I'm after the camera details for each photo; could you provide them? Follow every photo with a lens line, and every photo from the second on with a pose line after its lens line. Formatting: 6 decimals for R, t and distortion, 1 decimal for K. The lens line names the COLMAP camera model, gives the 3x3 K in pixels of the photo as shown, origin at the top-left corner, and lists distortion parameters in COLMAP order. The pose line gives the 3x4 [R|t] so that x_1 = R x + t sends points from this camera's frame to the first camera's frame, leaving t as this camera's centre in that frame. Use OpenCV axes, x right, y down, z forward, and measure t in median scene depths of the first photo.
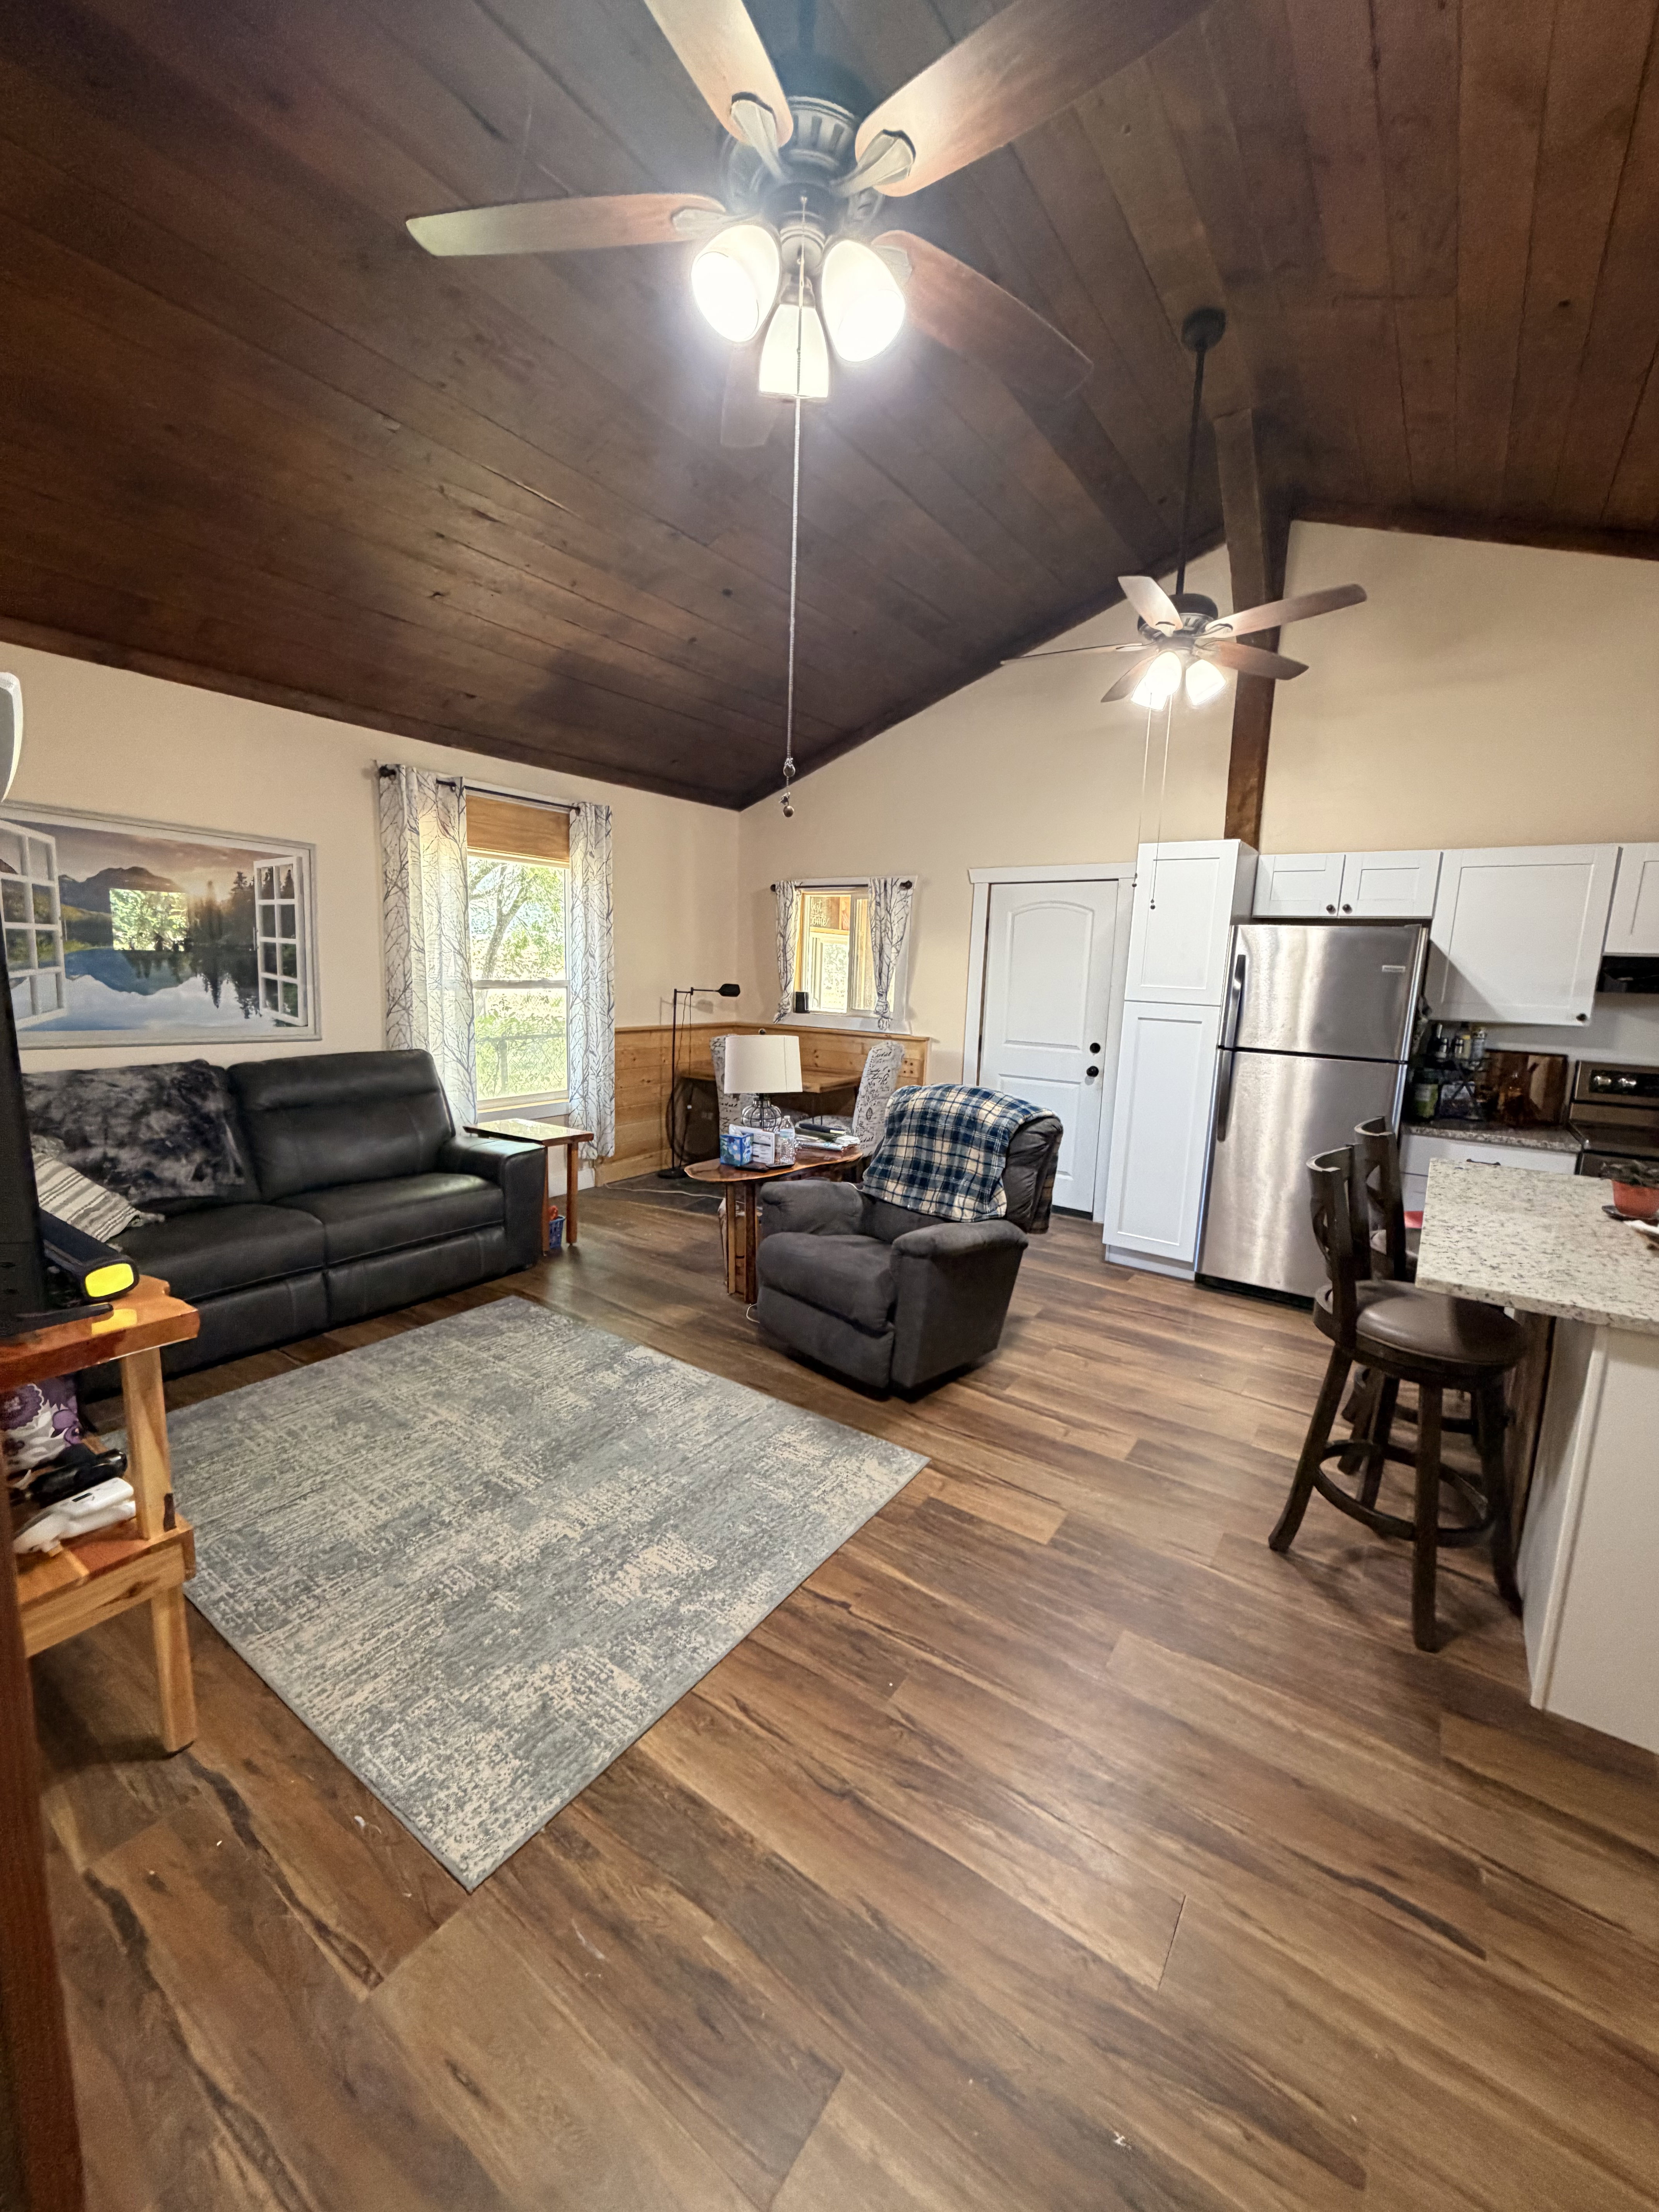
lens RADIAL K [[878.9, 0, 829.5], [0, 878.9, 1099.2], [0, 0, 1]] dist [-0.001216, 0.000833]
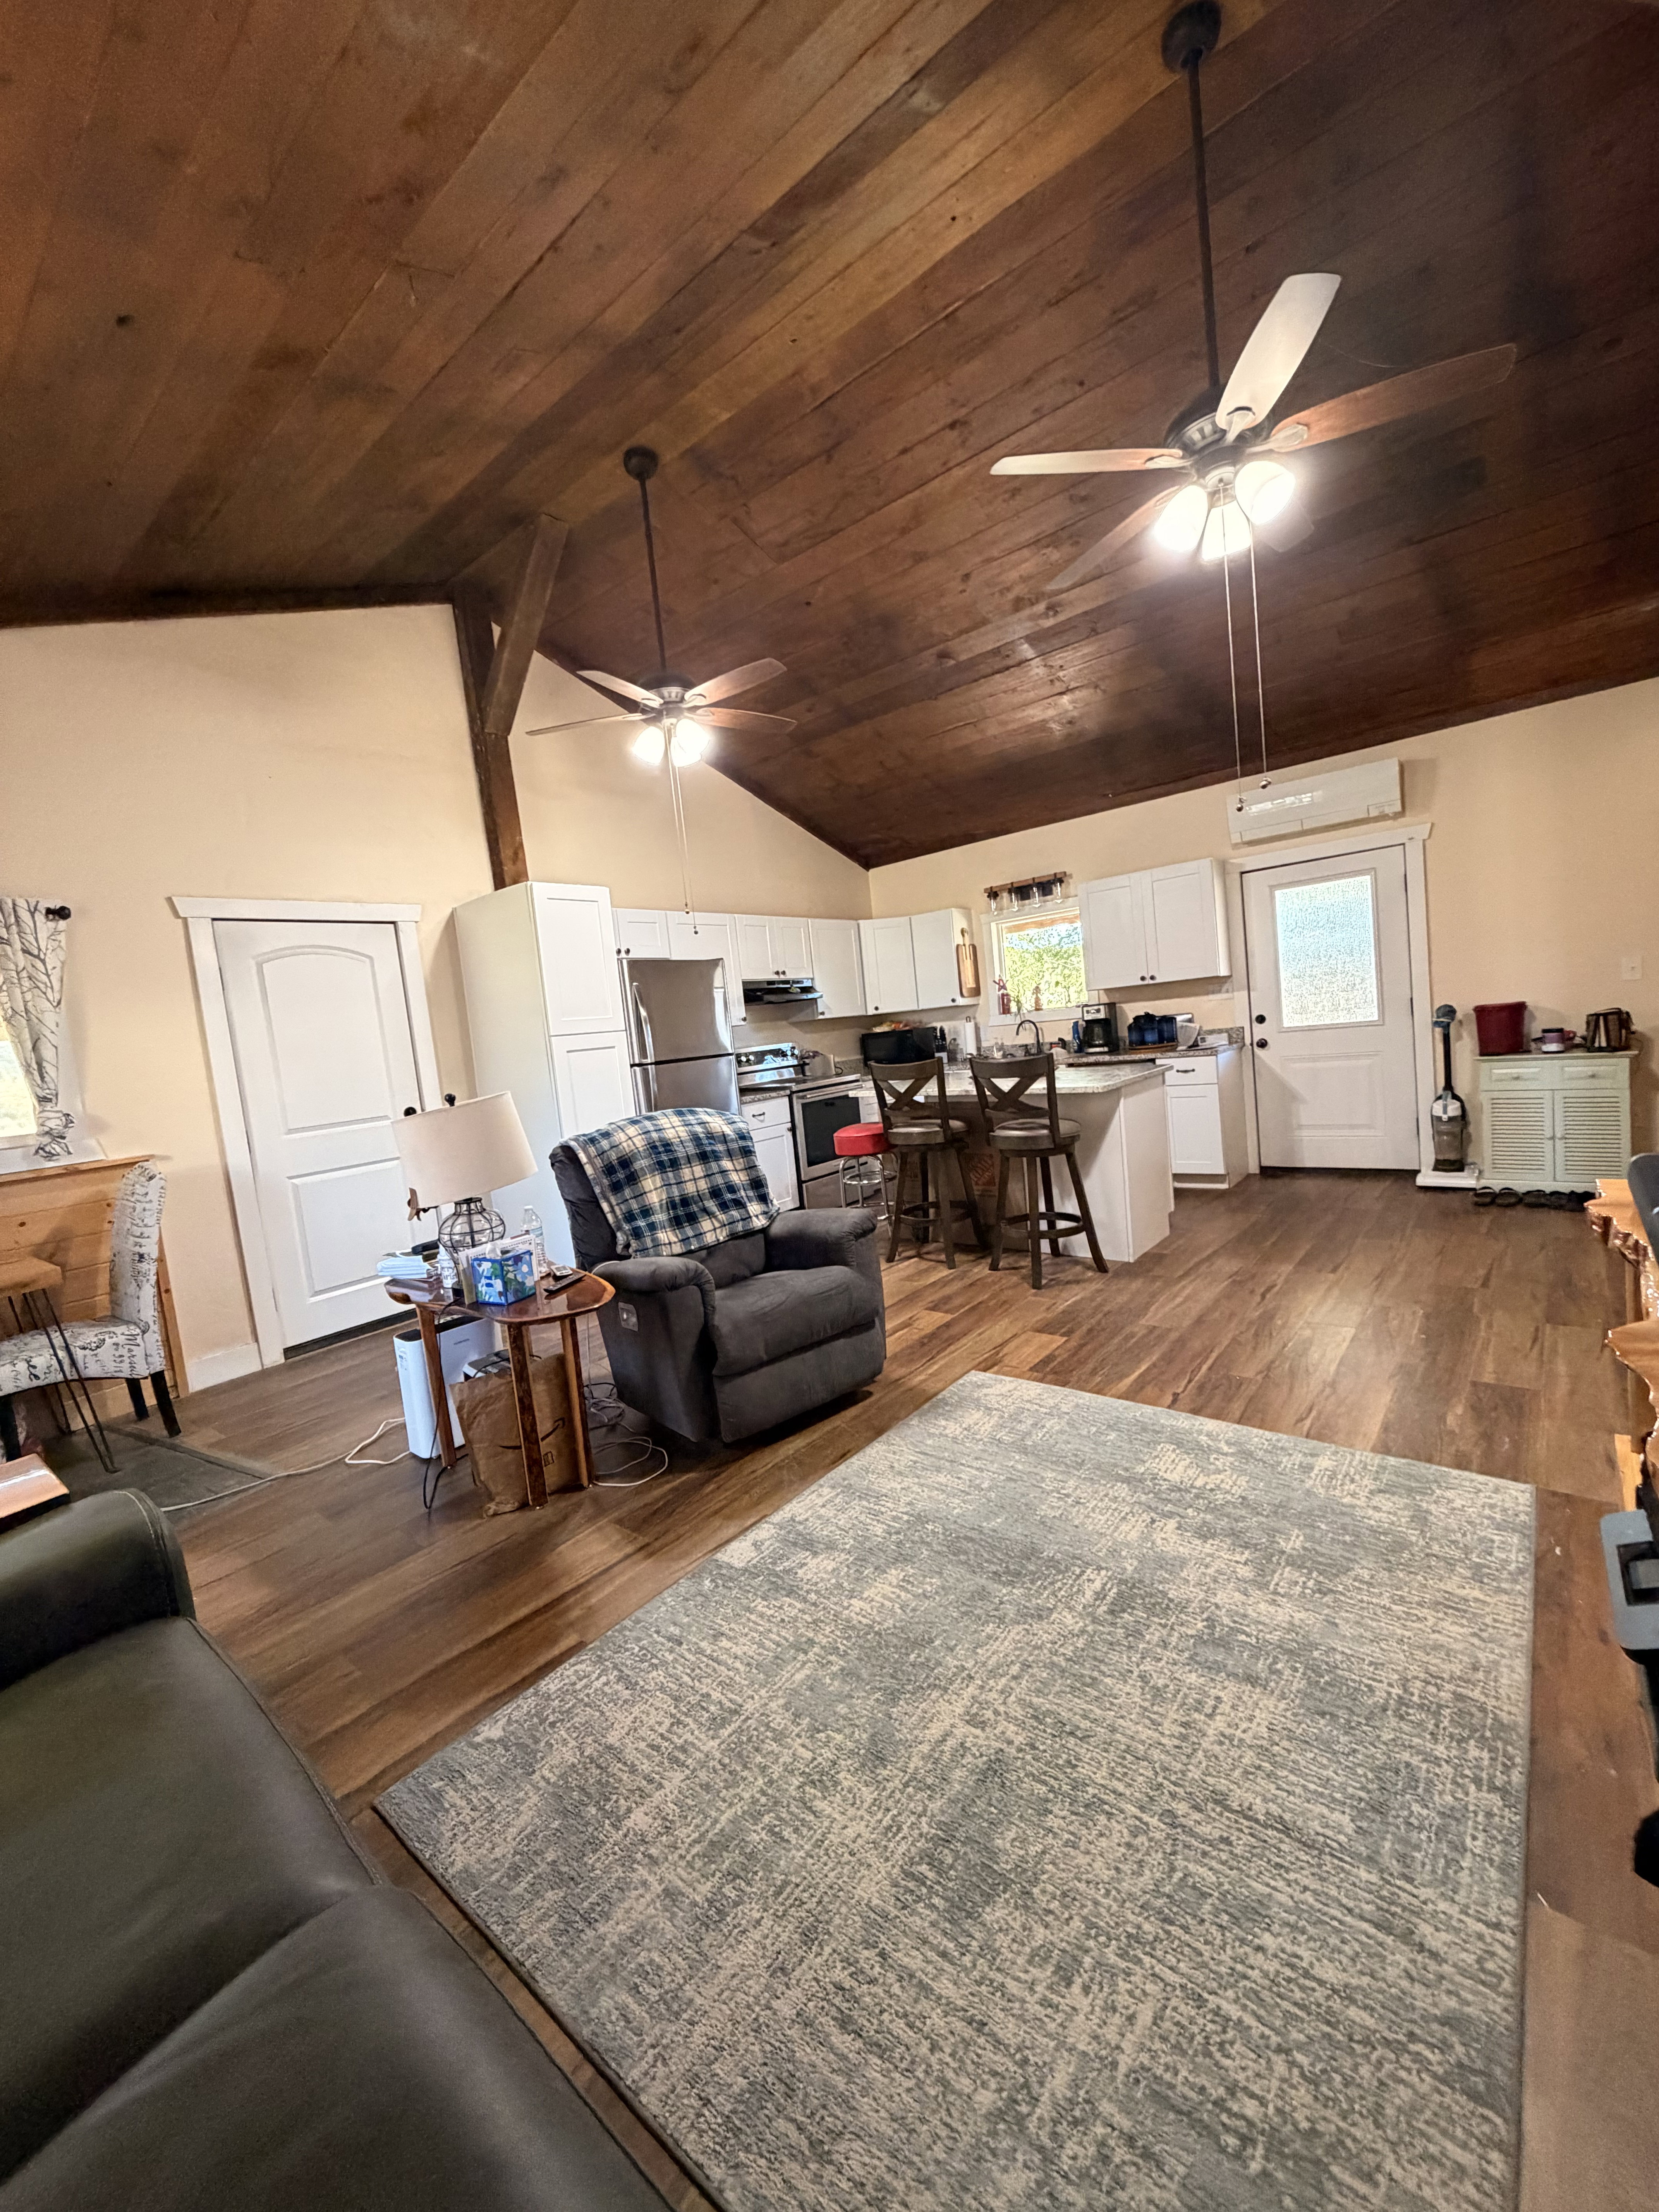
lens RADIAL K [[878.9, 0, 834.2], [0, 878.9, 1095.4], [0, 0, 1]] dist [-0.001216, 0.000833]
pose [[0.072535, -0.120624, 0.990045, -0.771931], [0.257398, 0.961296, 0.098263, -0.077398], [-0.963579, 0.247708, 0.100776, 0.747241]]
